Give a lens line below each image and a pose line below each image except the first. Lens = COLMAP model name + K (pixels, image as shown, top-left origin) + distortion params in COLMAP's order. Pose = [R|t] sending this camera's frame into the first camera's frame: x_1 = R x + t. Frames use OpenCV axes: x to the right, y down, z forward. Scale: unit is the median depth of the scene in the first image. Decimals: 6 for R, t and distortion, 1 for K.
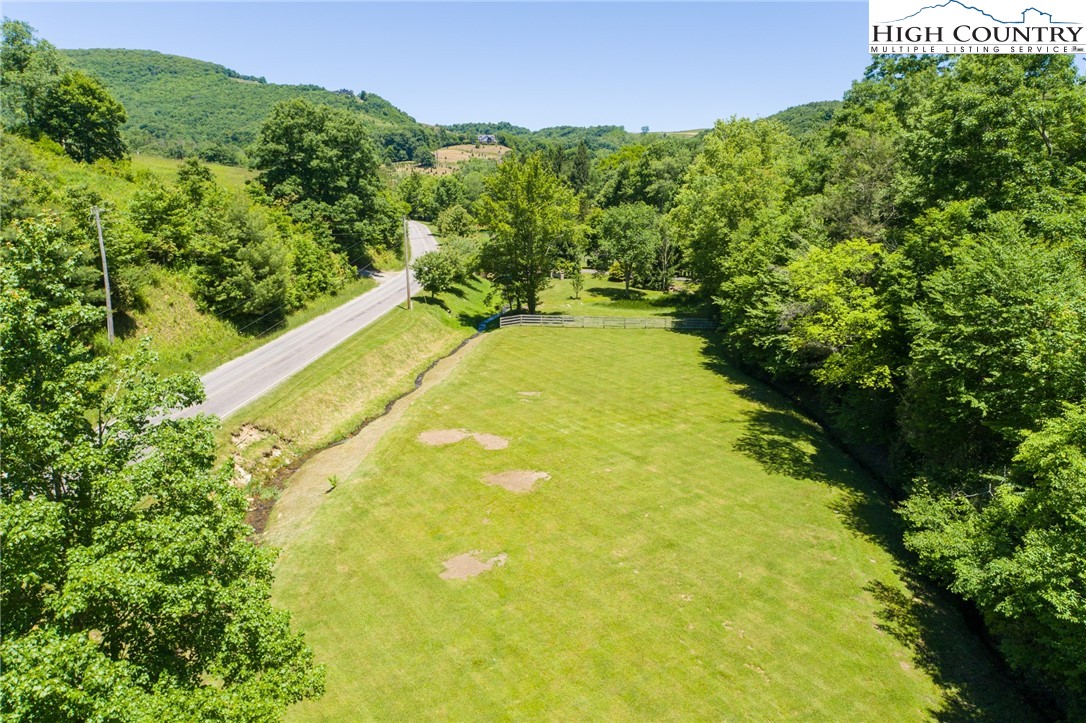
lens RADIAL K [[741.7, 0, 541.4], [0, 741.7, 359.6], [0, 0, 1]] dist [0.003143, 0.006765]
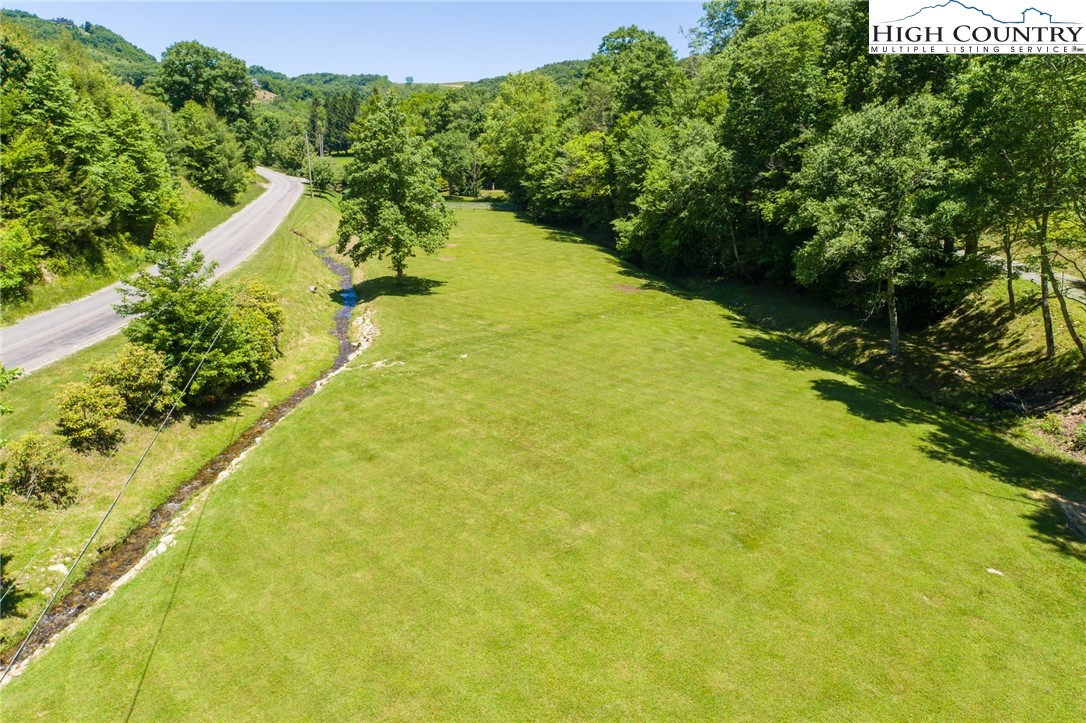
lens RADIAL K [[745.1, 0, 543.0], [0, 745.1, 361.5], [0, 0, 1]] dist [-0.008184, 0.015809]
pose [[0.952899, -0.069579, 0.295200, -0.222413], [0.051841, 0.996371, 0.067506, 0.192647], [-0.298825, -0.049023, 0.953048, -0.578108]]
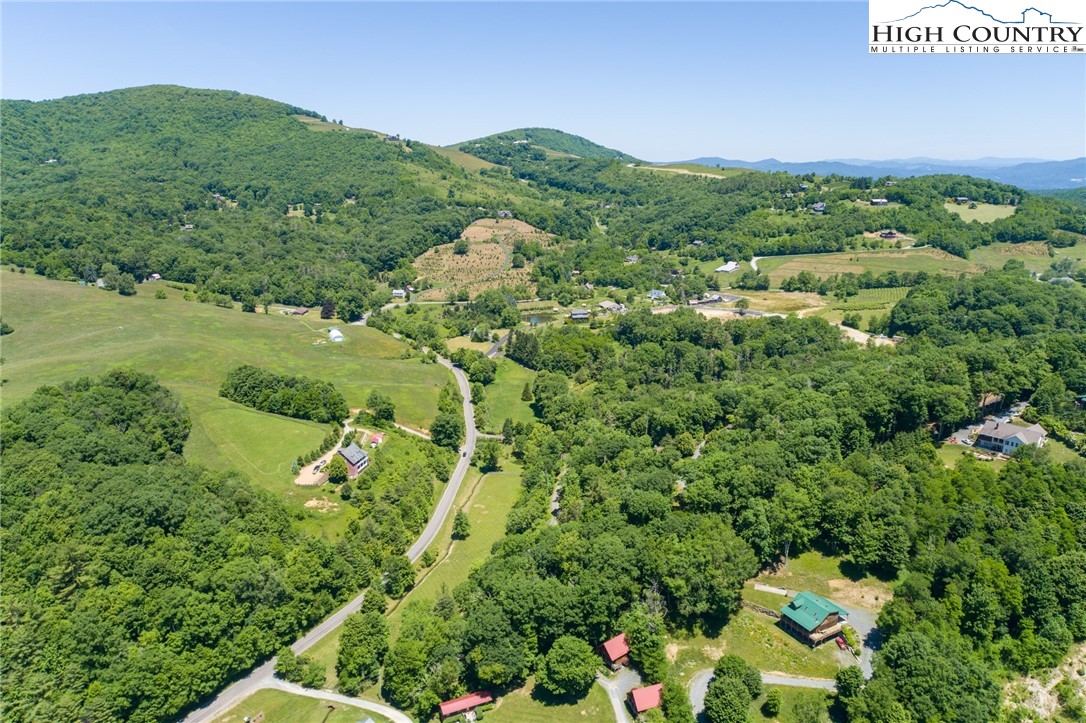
lens RADIAL K [[736.5, 0, 542.0], [0, 736.5, 360.4], [0, 0, 1]] dist [-0.006025, 0.016596]
pose [[0.999333, 0.006172, -0.035996, 0.549212], [-0.003848, 0.997925, 0.064277, -1.274872], [0.036318, -0.064096, 0.997283, -4.402199]]
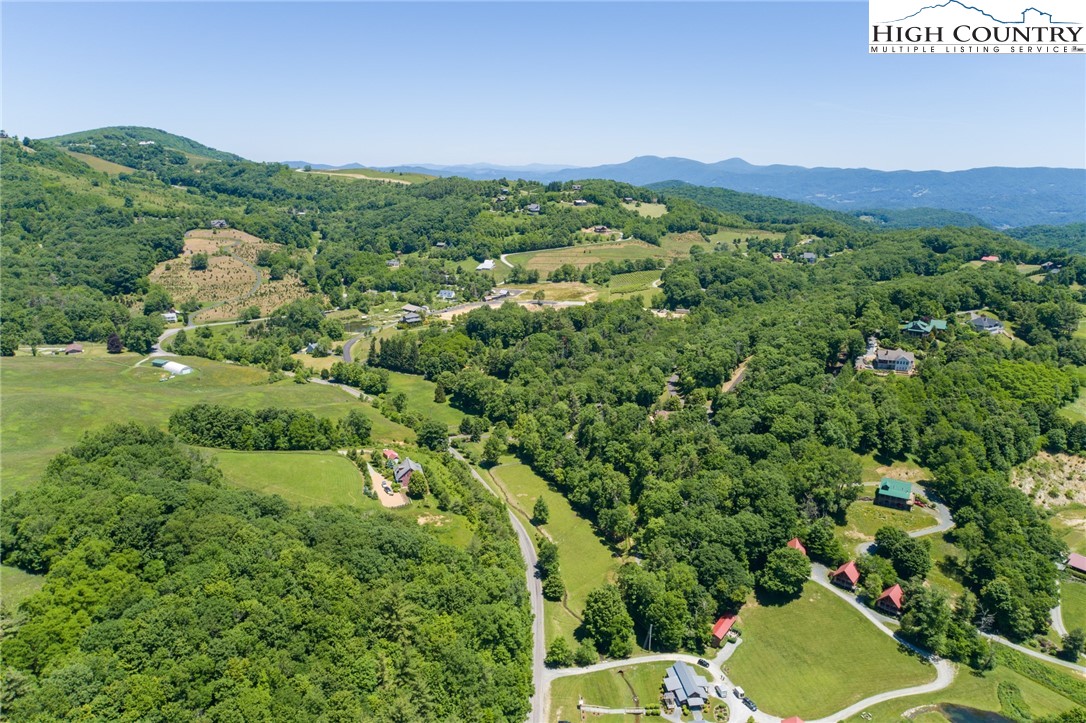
lens RADIAL K [[736.5, 0, 542.0], [0, 736.5, 360.4], [0, 0, 1]] dist [-0.006025, 0.016596]
pose [[0.874800, -0.120889, 0.469160, -2.352734], [0.092722, 0.992245, 0.082781, -1.349079], [-0.475529, -0.028915, 0.879225, -4.173479]]
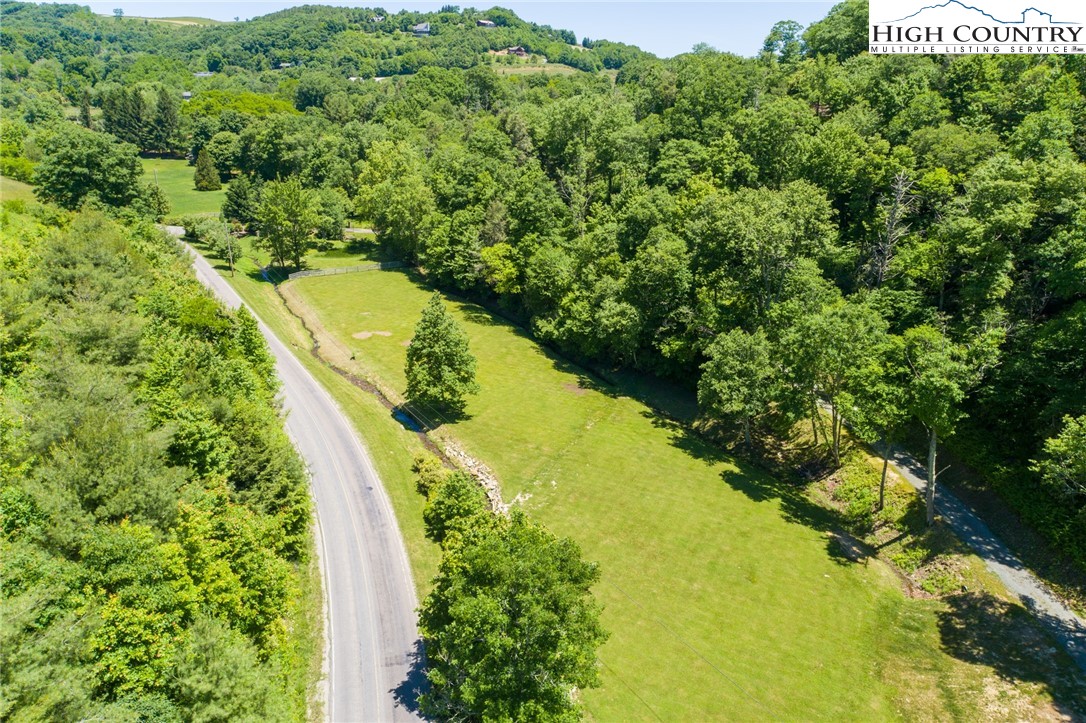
lens RADIAL K [[736.5, 0, 542.0], [0, 736.5, 360.4], [0, 0, 1]] dist [-0.006025, 0.016596]
pose [[0.801716, -0.192113, 0.565990, -0.657157], [0.108242, 0.977946, 0.178620, -0.116003], [-0.587822, -0.081938, 0.804830, -0.822301]]
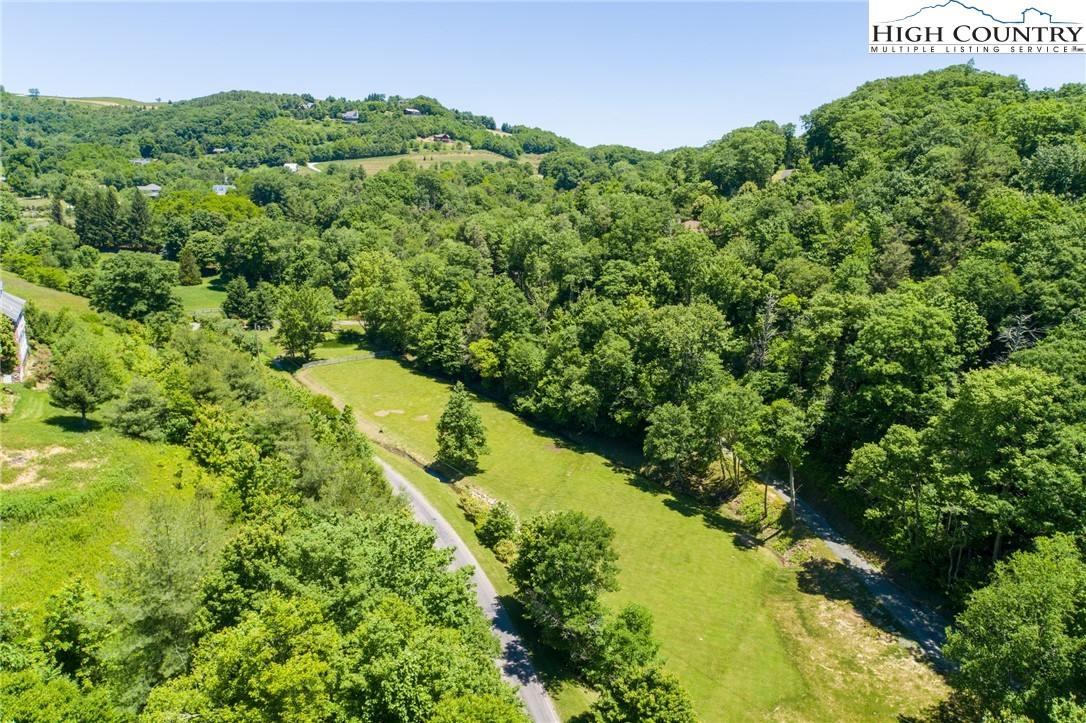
lens RADIAL K [[736.5, 0, 542.0], [0, 736.5, 360.4], [0, 0, 1]] dist [-0.006025, 0.016596]
pose [[0.730320, -0.159800, 0.664151, -1.052316], [0.121967, 0.987134, 0.103394, -0.225786], [-0.672129, 0.005494, 0.740414, -1.115481]]
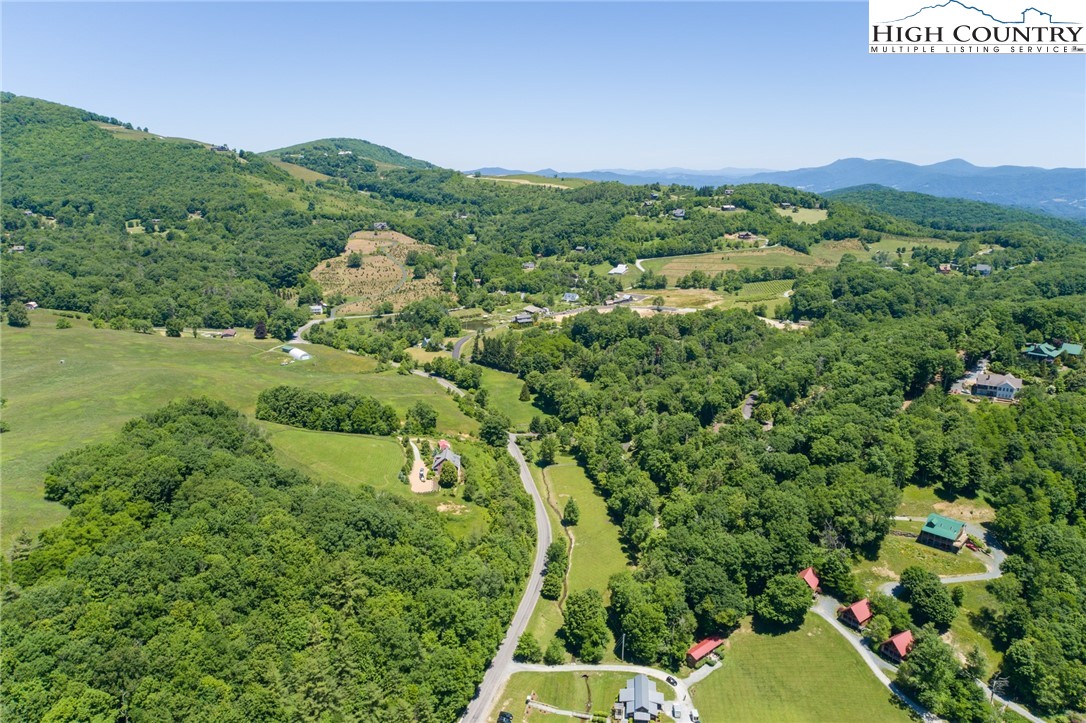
lens RADIAL K [[736.5, 0, 542.0], [0, 736.5, 360.4], [0, 0, 1]] dist [-0.006025, 0.016596]
pose [[0.967961, -0.067606, 0.241829, -1.481548], [0.055031, 0.996776, 0.058390, -1.265626], [-0.244997, -0.043212, 0.968561, -4.606609]]
